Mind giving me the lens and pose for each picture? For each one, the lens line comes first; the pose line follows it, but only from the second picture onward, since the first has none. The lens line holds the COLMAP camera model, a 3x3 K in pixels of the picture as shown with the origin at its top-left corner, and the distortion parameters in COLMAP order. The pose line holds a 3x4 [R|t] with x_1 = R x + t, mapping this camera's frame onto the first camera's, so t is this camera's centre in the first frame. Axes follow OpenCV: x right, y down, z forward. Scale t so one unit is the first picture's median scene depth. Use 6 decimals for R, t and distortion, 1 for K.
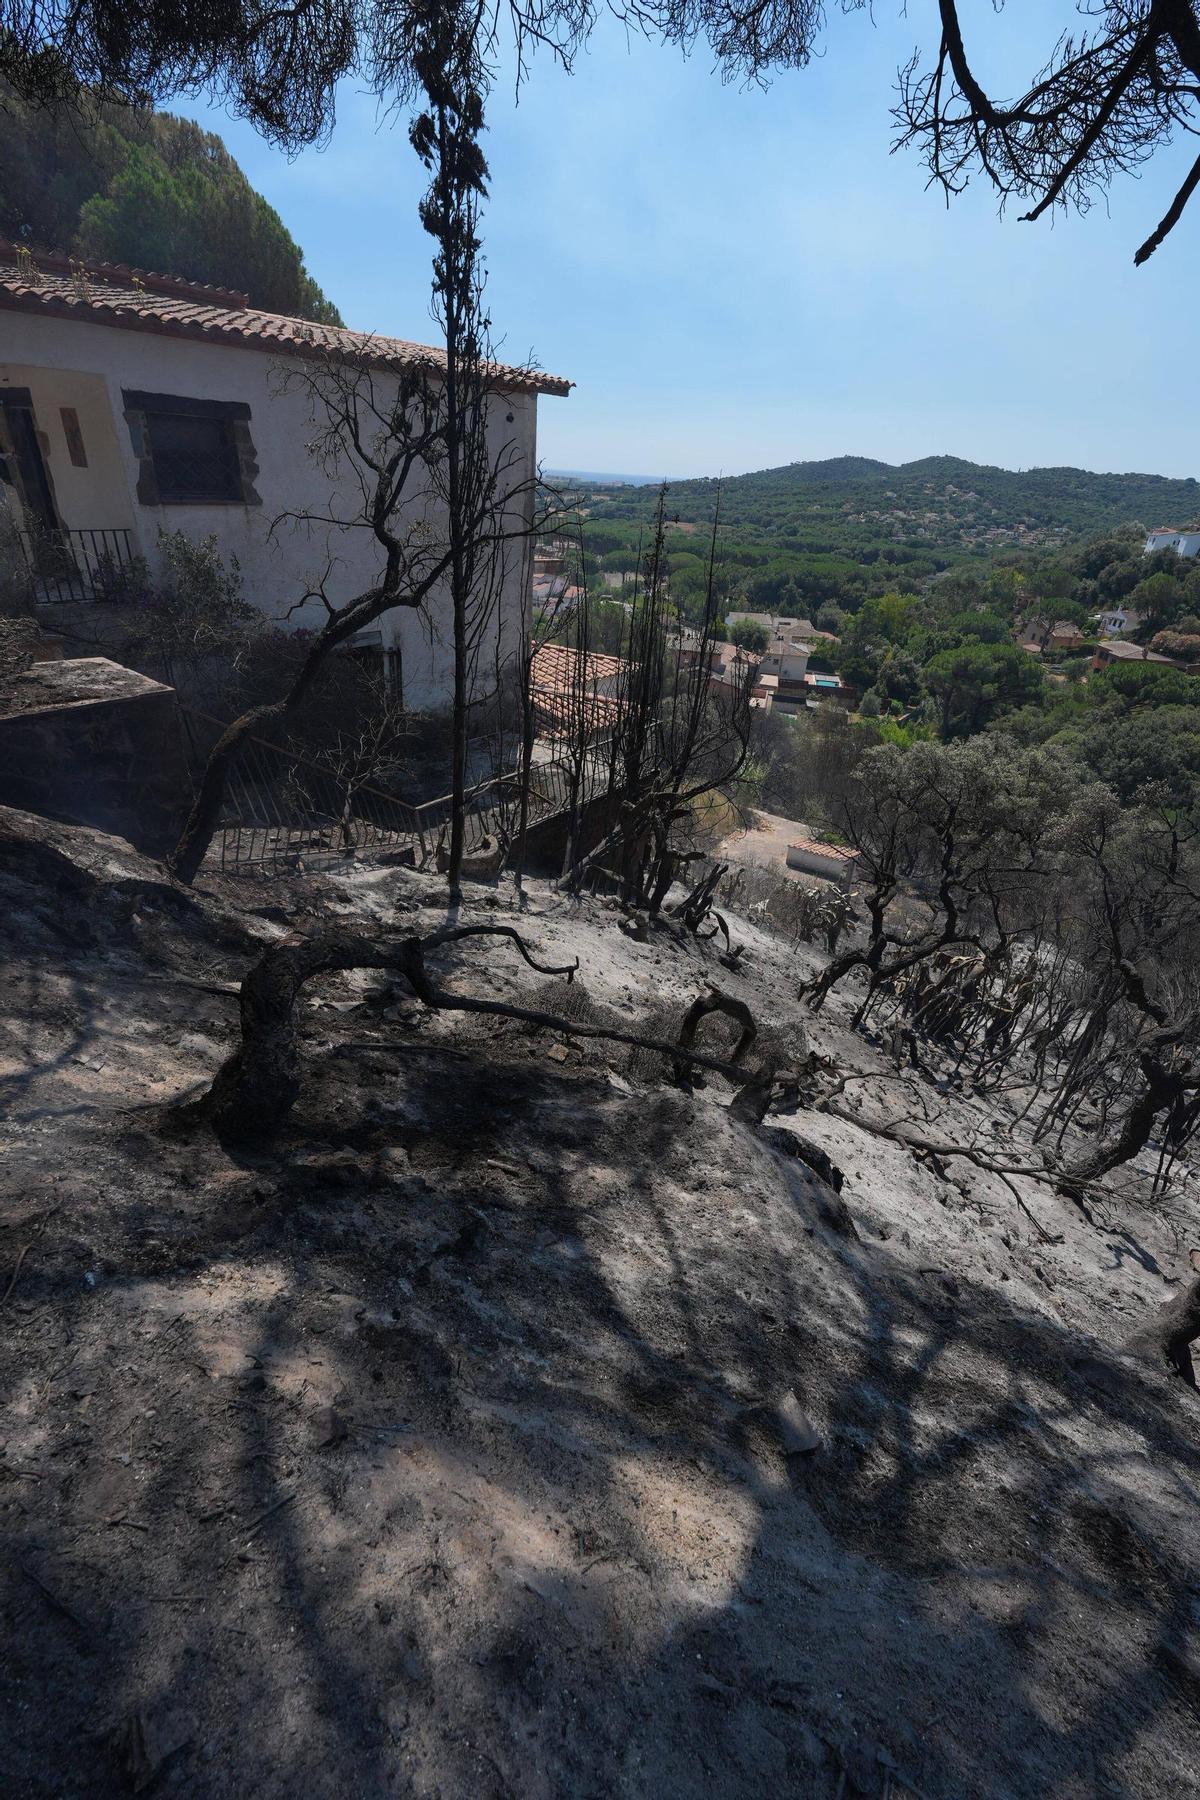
lens RADIAL K [[790.5, 0, 601.2], [0, 790.5, 896.1], [0, 0, 1]] dist [0.007088, -0.000327]
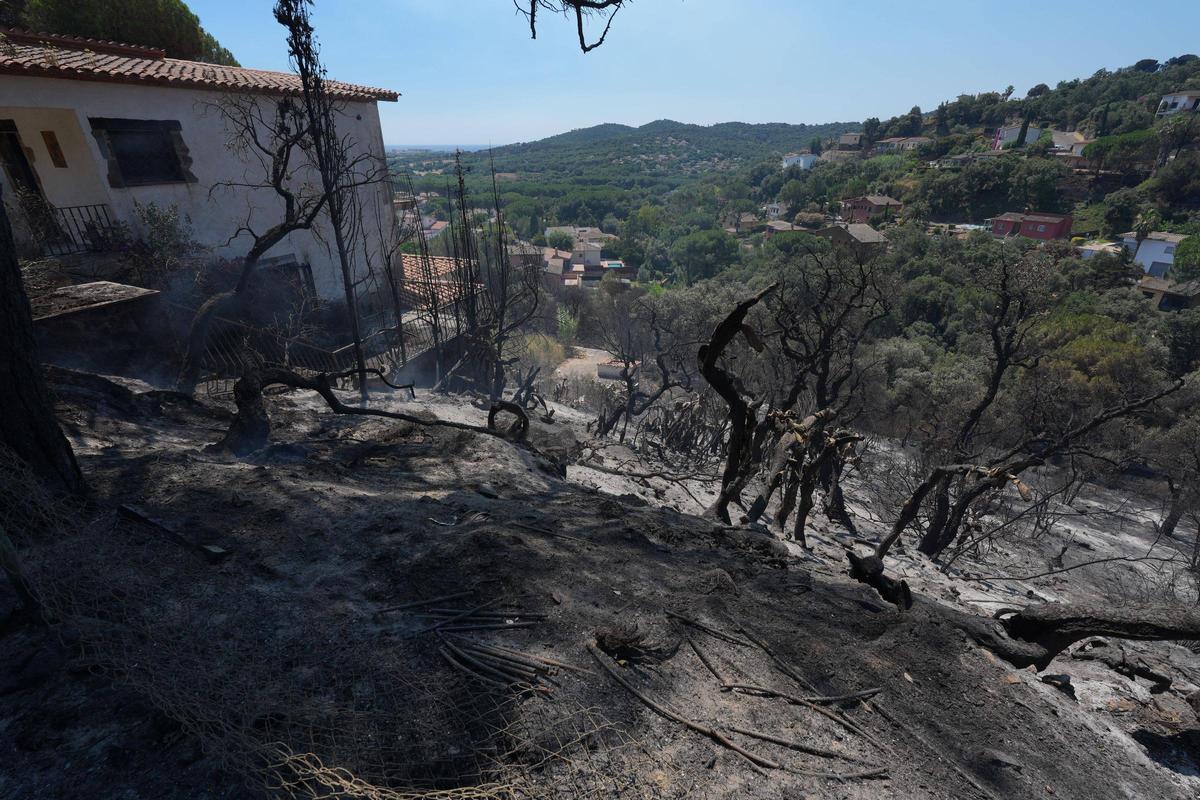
lens RADIAL K [[527.0, 0, 599.6], [0, 527.0, 394.9], [0, 0, 1]] dist [0.007088, -0.000327]
pose [[0.964663, -0.167823, 0.203128, 0.061838], [0.175866, 0.984166, -0.022084, 0.093391], [-0.196205, 0.057027, 0.978903, -0.175344]]
